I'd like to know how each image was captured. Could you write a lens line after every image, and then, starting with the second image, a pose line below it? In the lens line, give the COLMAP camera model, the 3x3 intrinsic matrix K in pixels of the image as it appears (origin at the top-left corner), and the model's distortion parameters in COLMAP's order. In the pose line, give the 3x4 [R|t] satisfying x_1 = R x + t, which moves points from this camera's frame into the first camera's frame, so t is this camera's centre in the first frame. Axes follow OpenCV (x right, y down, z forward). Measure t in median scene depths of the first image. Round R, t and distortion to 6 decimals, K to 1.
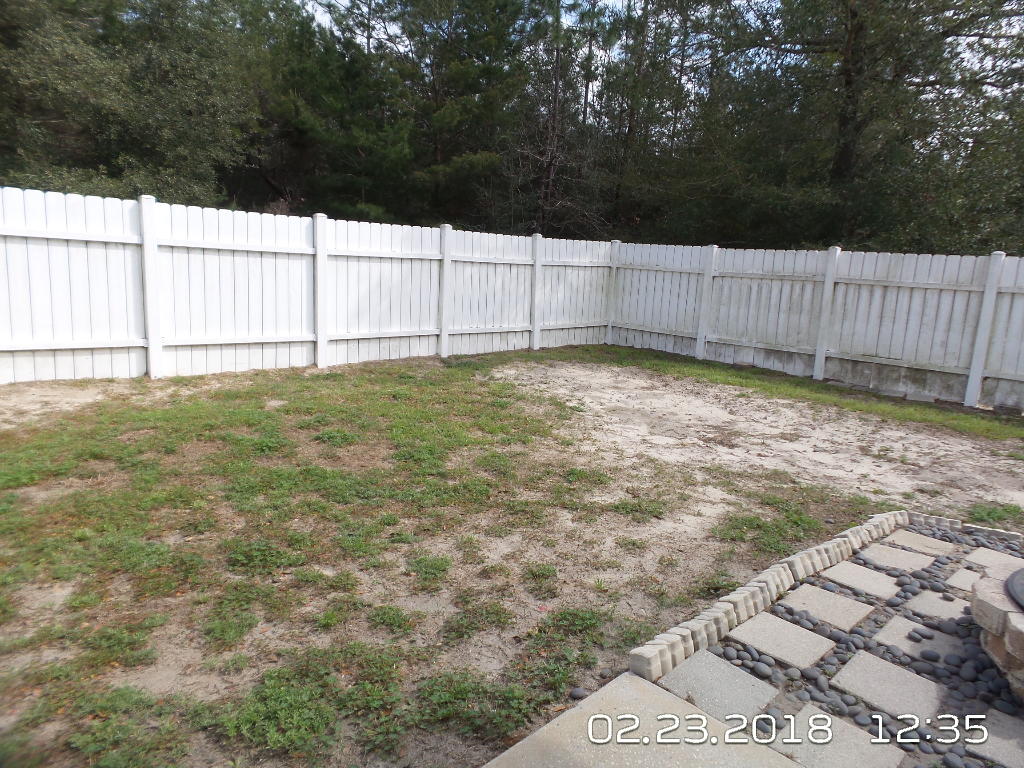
lens RADIAL K [[699.2, 0, 511.6], [0, 699.2, 383.4], [0, 0, 1]] dist [0.001819, -0.001594]
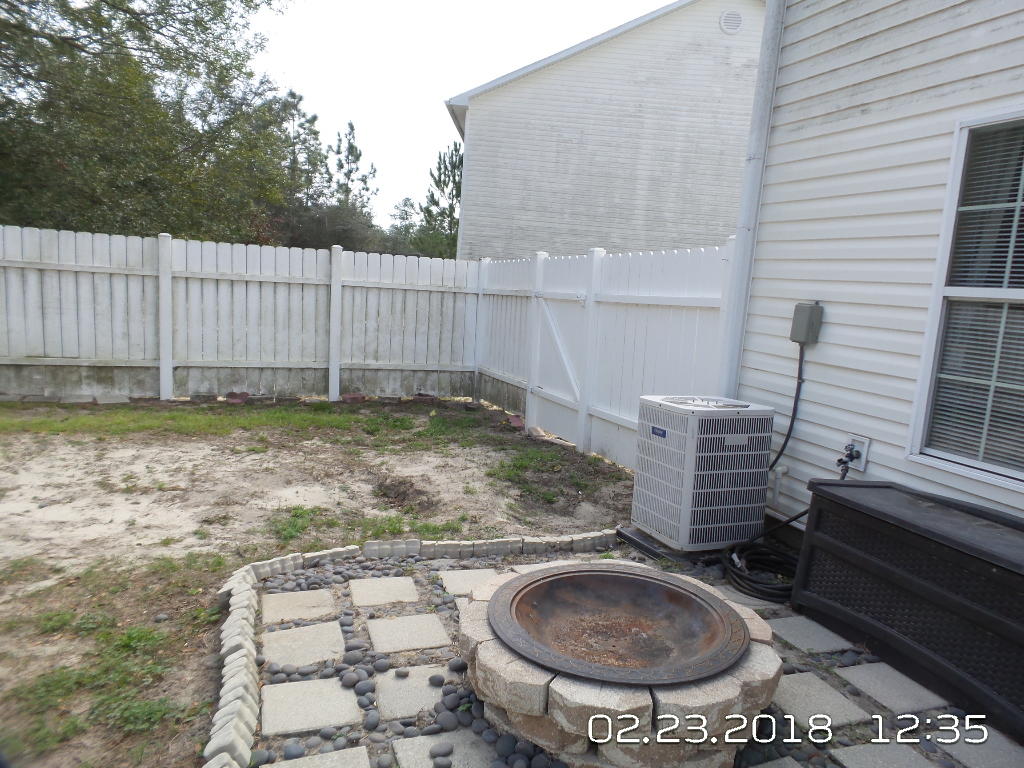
lens RADIAL K [[699.2, 0, 511.8], [0, 699.2, 387.3], [0, 0, 1]] dist [0.001819, -0.001594]
pose [[0.395032, -0.154562, 0.905572, -0.005801], [0.117543, 0.986147, 0.117040, -0.051234], [-0.911116, 0.060209, 0.407728, 0.262472]]
